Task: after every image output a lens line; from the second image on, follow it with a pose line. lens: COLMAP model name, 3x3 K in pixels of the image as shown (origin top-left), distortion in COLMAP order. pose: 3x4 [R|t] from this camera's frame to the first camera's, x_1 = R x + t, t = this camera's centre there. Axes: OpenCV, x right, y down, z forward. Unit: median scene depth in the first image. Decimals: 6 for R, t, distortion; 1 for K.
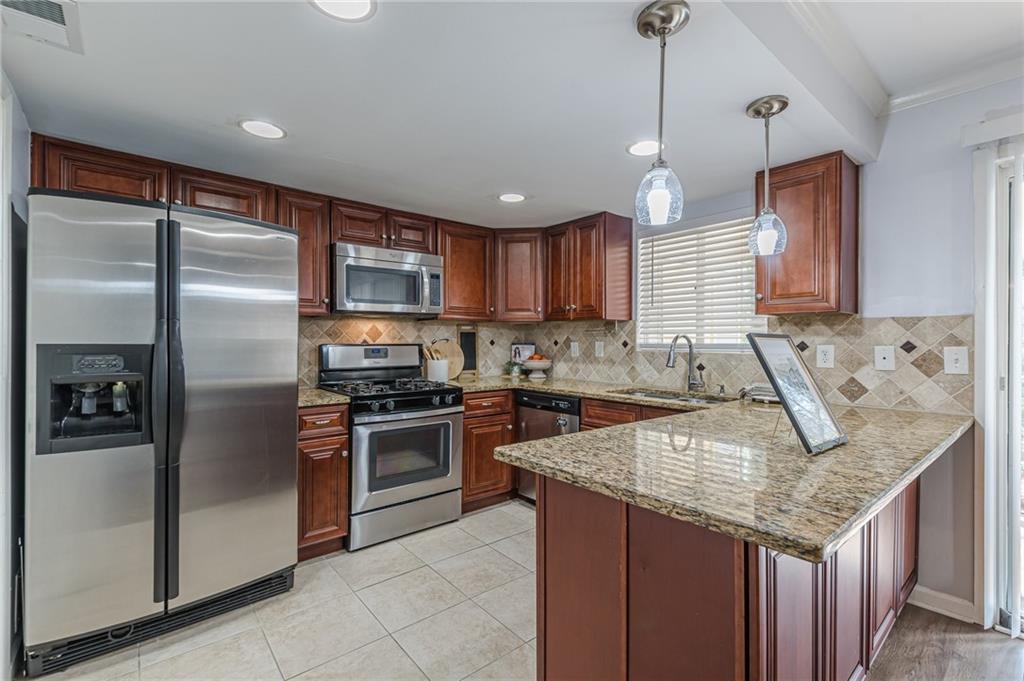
lens RADIAL K [[456.2, 0, 512.0], [0, 456.2, 340.5], [0, 0, 1]] dist [-0.000068, 0.000161]
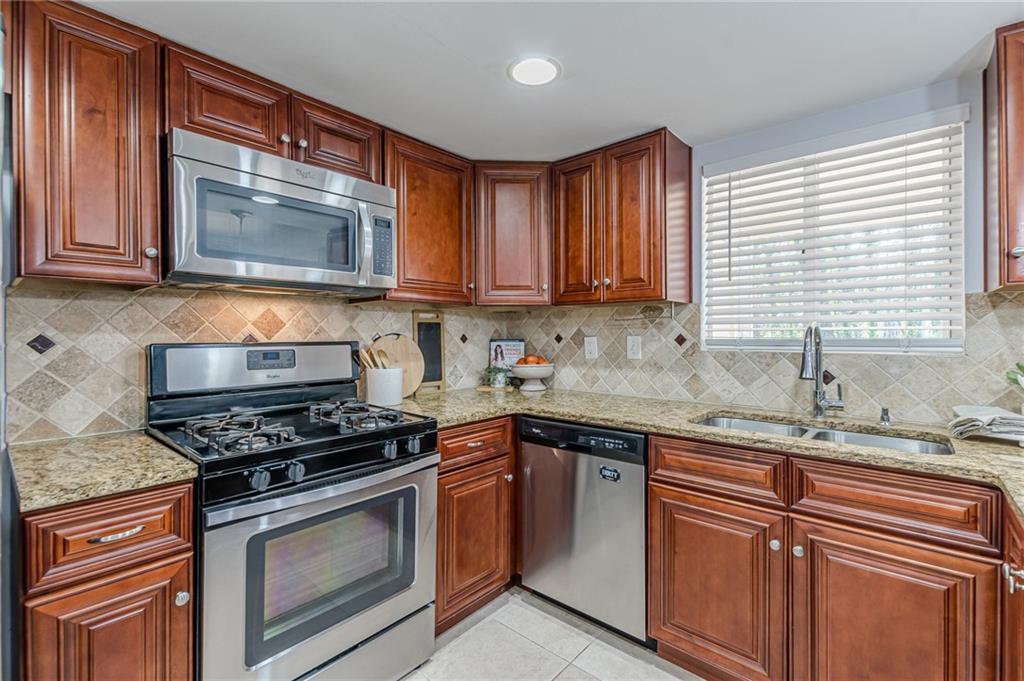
lens RADIAL K [[454.1, 0, 509.7], [0, 454.1, 334.4], [0, 0, 1]] dist [0.002363, 0.000176]
pose [[0.987919, -0.004065, 0.154917, -0.096813], [0.004461, 0.999988, -0.002214, 0.000550], [-0.154906, 0.002879, 0.987925, 0.402826]]
